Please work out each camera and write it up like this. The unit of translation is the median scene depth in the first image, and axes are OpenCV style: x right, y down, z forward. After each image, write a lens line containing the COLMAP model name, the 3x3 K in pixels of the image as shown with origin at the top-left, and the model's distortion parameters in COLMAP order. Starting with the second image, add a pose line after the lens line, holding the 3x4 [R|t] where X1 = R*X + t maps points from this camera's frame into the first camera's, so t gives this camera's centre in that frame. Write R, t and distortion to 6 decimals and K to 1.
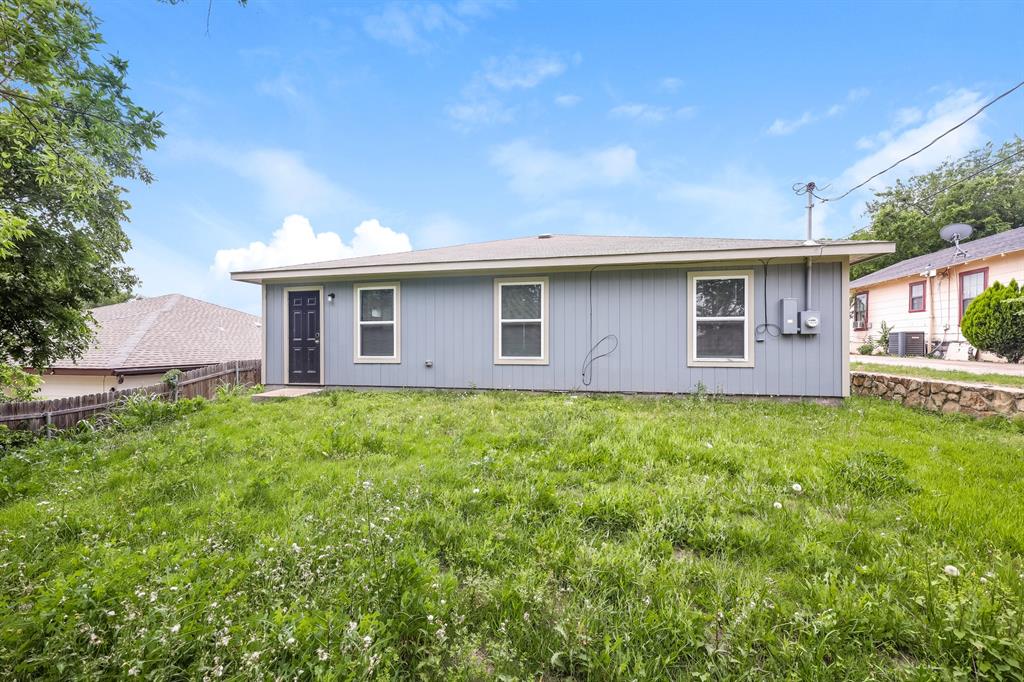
lens RADIAL K [[418.1, 0, 515.1], [0, 418.1, 343.8], [0, 0, 1]] dist [0.000757, -0.000685]
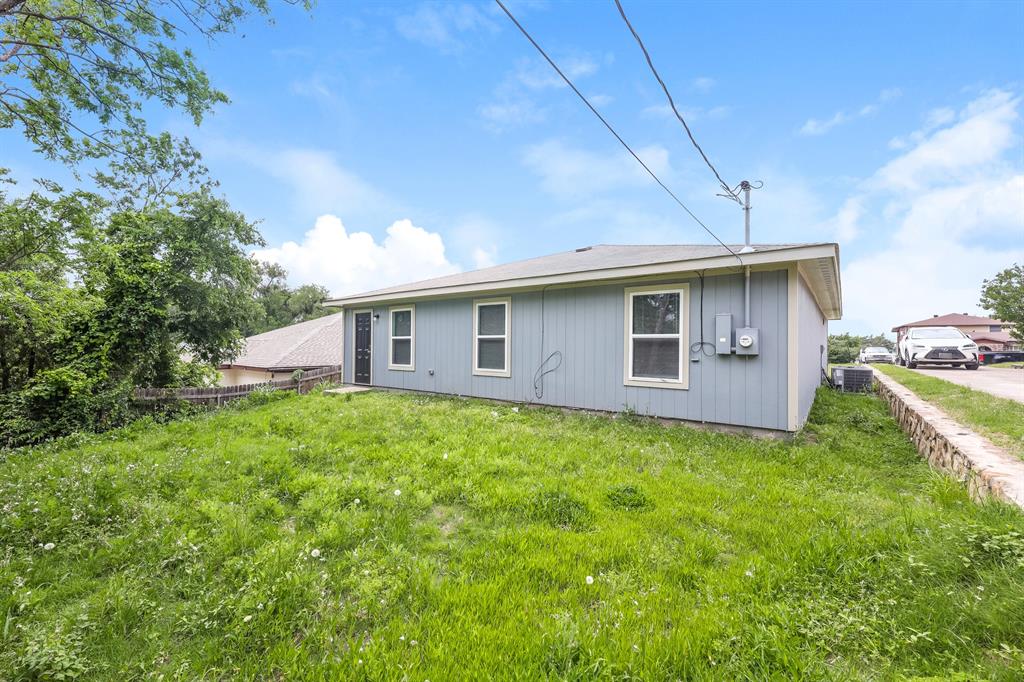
lens RADIAL K [[418.1, 0, 511.0], [0, 418.1, 340.2], [0, 0, 1]] dist [0.000757, -0.000685]
pose [[0.906788, 0.002669, -0.421579, 0.553995], [-0.009239, 0.999866, -0.013542, -0.032719], [0.421486, 0.016175, 0.906691, 0.008599]]
